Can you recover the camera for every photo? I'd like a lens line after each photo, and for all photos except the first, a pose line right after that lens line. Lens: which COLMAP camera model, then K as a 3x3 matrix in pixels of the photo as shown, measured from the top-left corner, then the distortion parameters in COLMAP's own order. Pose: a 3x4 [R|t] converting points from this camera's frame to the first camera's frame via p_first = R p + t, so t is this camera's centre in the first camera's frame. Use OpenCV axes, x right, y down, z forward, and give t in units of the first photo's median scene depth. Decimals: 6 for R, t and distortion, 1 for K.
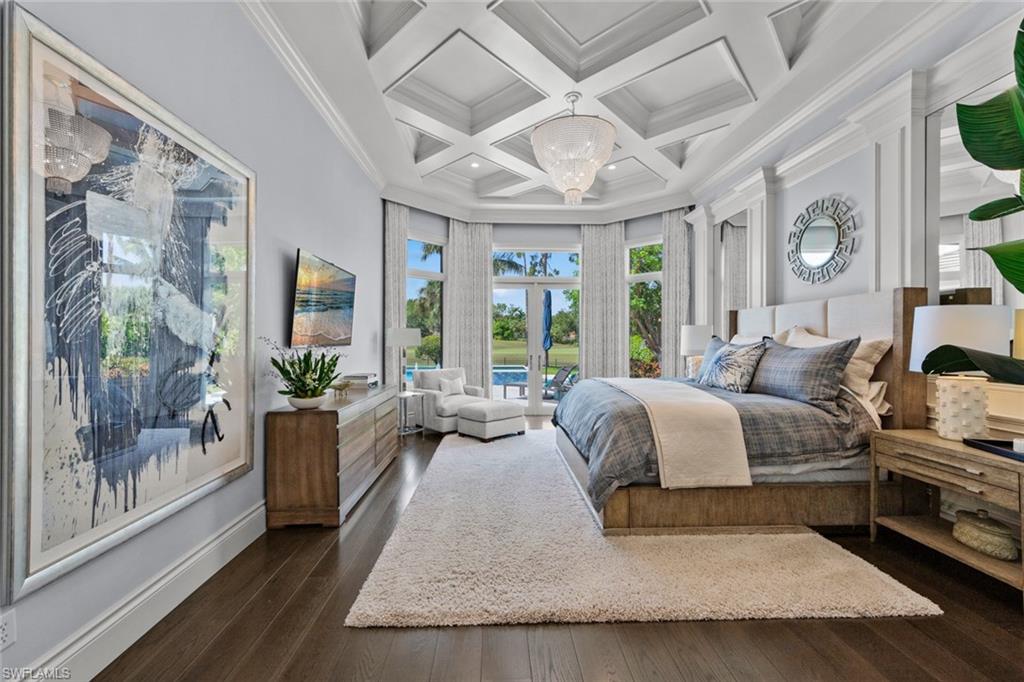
lens RADIAL K [[400.1, 0, 519.2], [0, 400.1, 341.1], [0, 0, 1]] dist [0.007569, -0.000542]
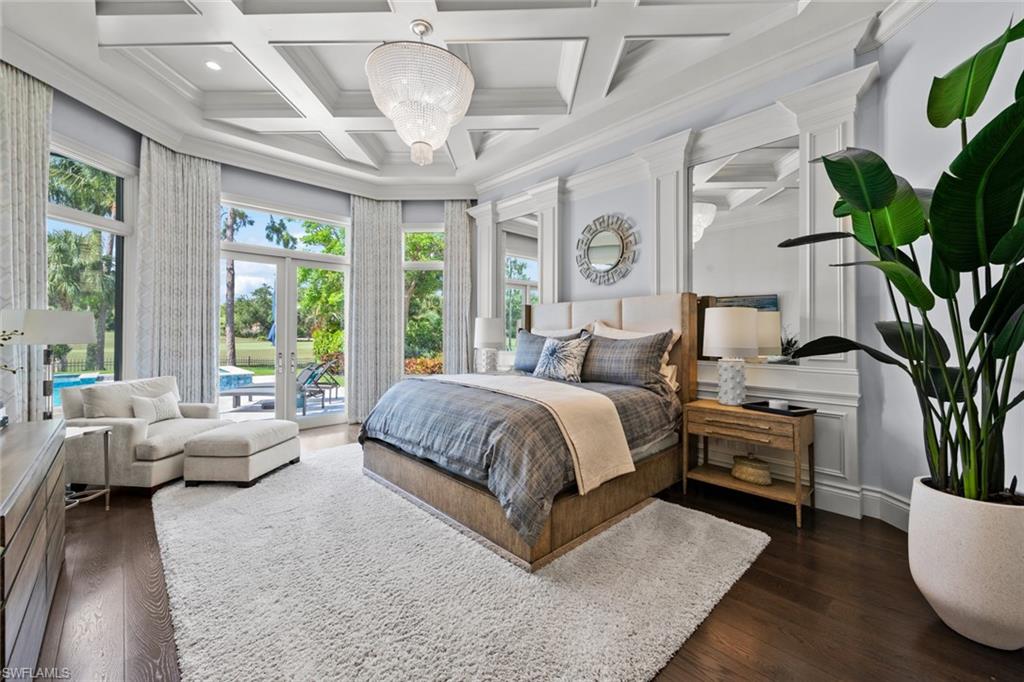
lens RADIAL K [[400.1, 0, 507.0], [0, 400.1, 329.8], [0, 0, 1]] dist [0.007569, -0.000542]
pose [[0.765633, 0.005664, 0.643253, -0.234016], [0.001071, 0.999949, -0.010079, 0.000429], [-0.643277, 0.008406, 0.765587, 0.269173]]
